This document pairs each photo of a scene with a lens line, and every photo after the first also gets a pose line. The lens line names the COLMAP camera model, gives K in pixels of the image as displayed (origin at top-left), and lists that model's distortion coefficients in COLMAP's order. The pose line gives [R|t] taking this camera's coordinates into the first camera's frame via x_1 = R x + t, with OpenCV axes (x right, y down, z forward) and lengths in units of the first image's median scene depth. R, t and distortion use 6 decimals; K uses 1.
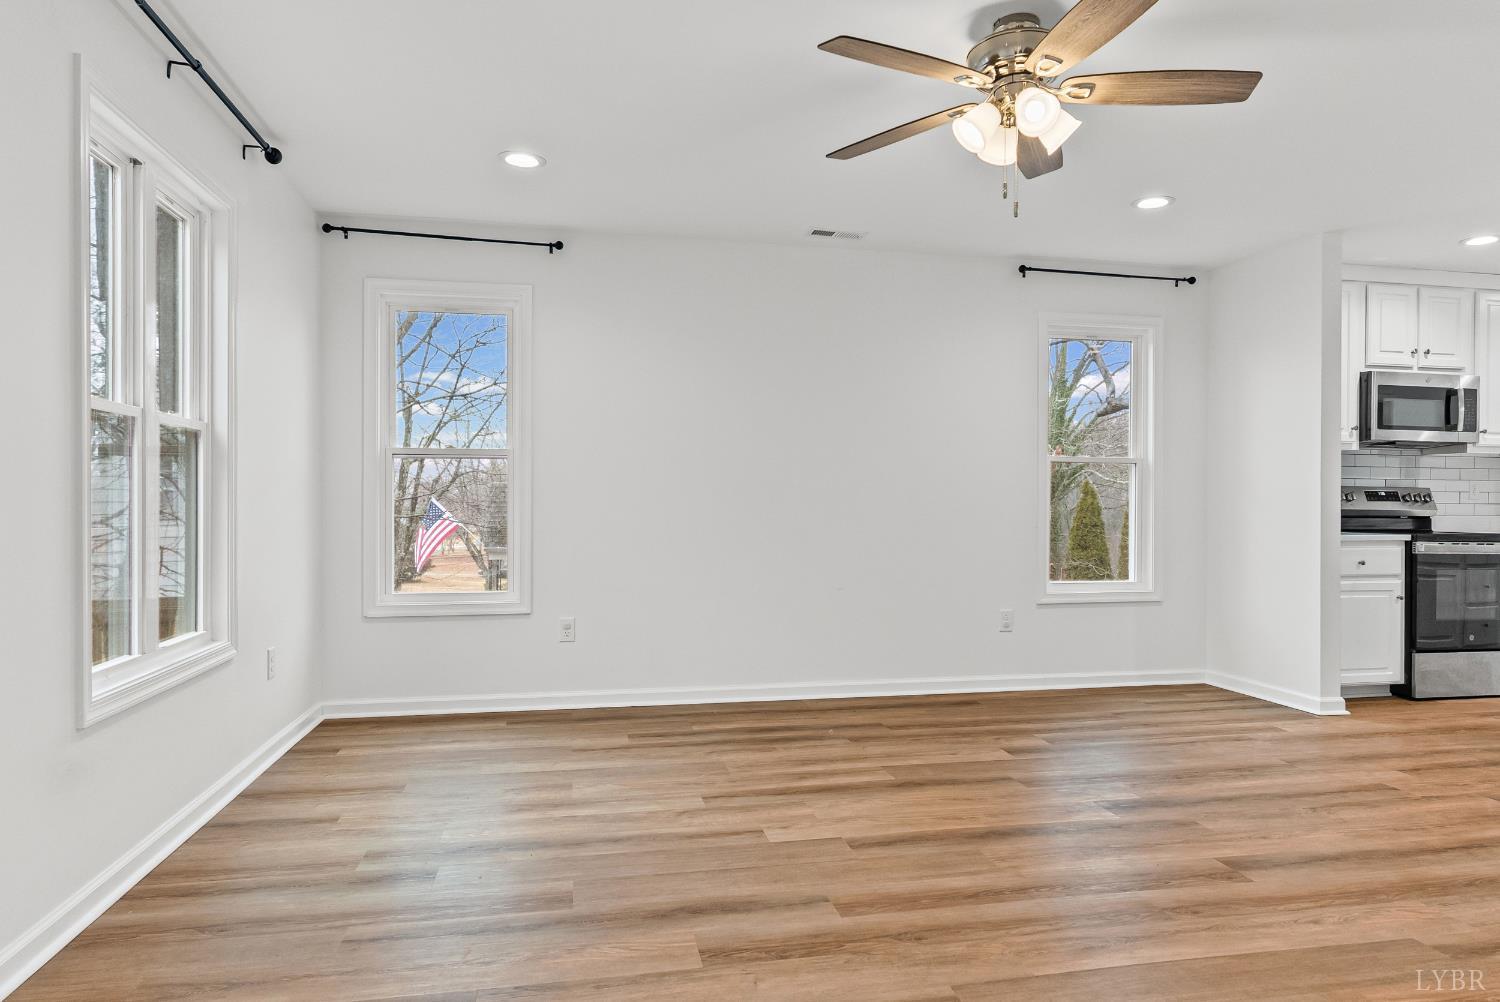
lens RADIAL K [[917.4, 0, 755.1], [0, 917.4, 495.2], [0, 0, 1]] dist [-0.004410, 0.001140]
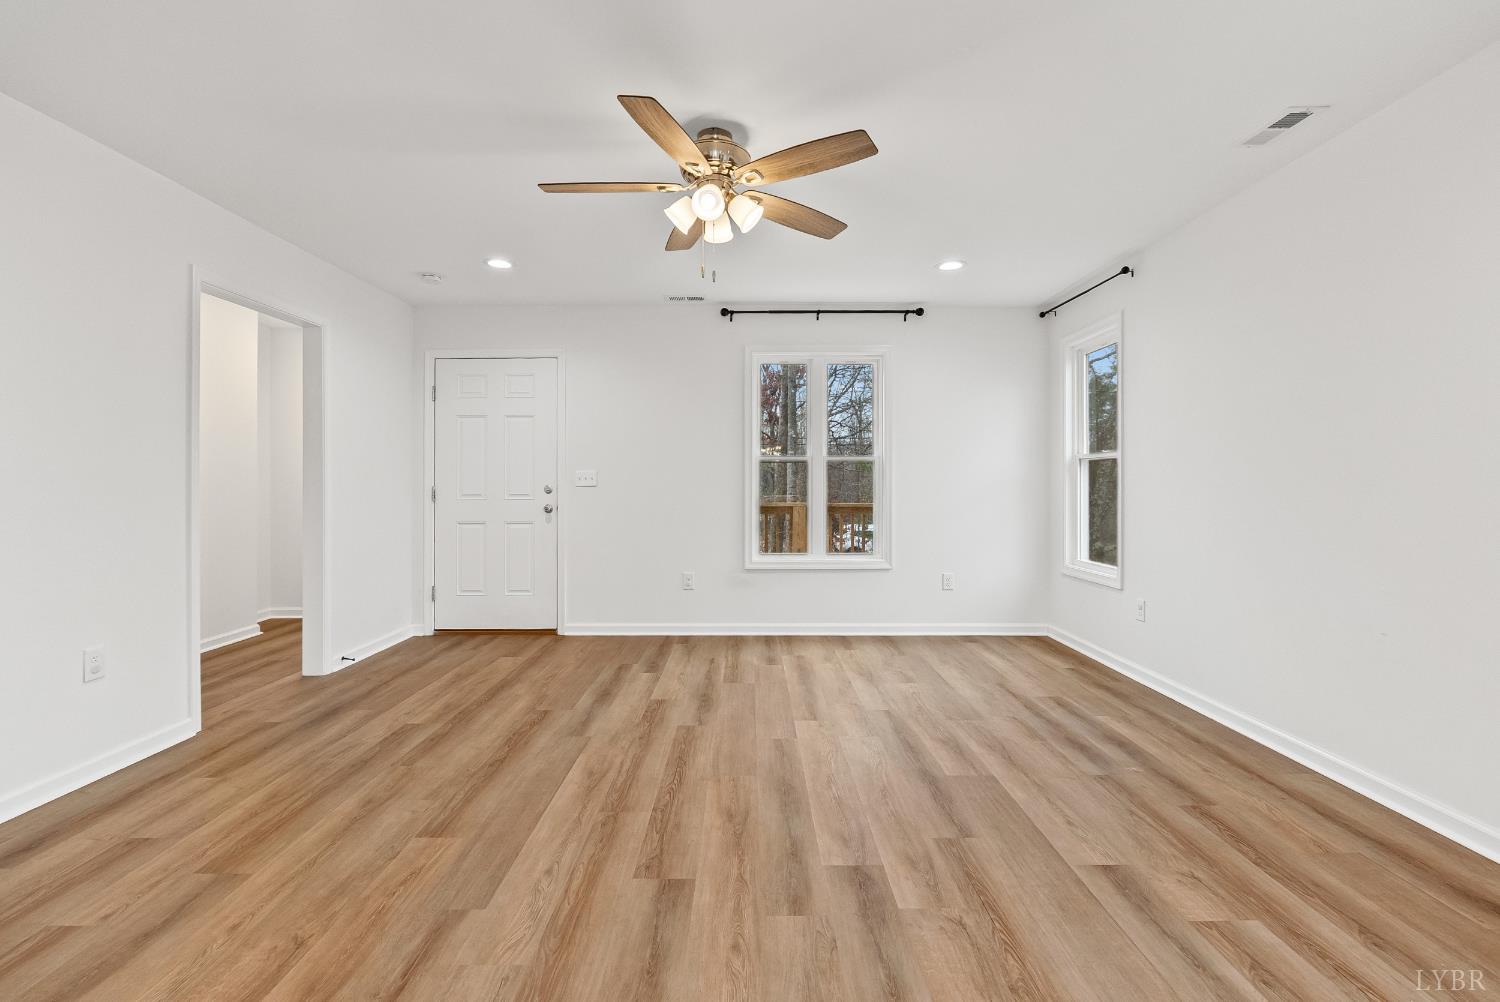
lens RADIAL K [[660.2, 0, 751.5], [0, 660.2, 485.6], [0, 0, 1]] dist [0.000861, 0.001575]
pose [[-0.189953, -0.005191, -0.981780, 0.610327], [0.011415, 0.999907, -0.007496, -0.004105], [0.981727, -0.012631, -0.189876, 0.624980]]
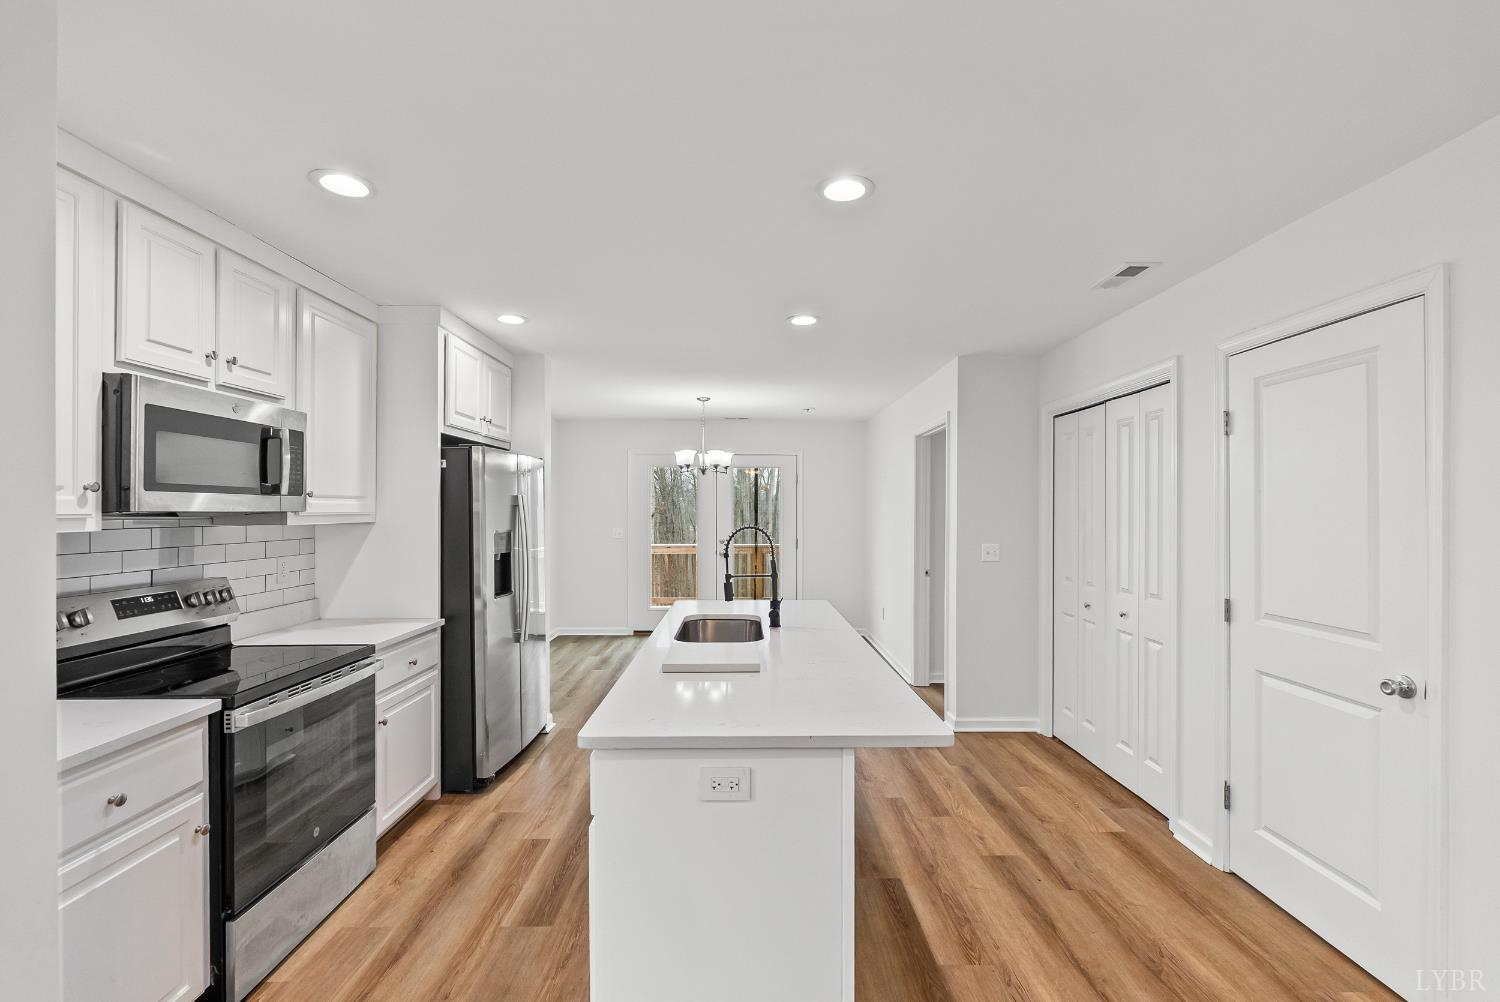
lens RADIAL K [[660.2, 0, 741.0], [0, 660.2, 512.4], [0, 0, 1]] dist [0.000861, 0.001575]
pose [[0.201604, -0.011505, 0.979400, 0.385717], [-0.008075, 0.999878, 0.013408, -0.067541], [-0.979434, -0.010612, 0.201486, 0.599998]]
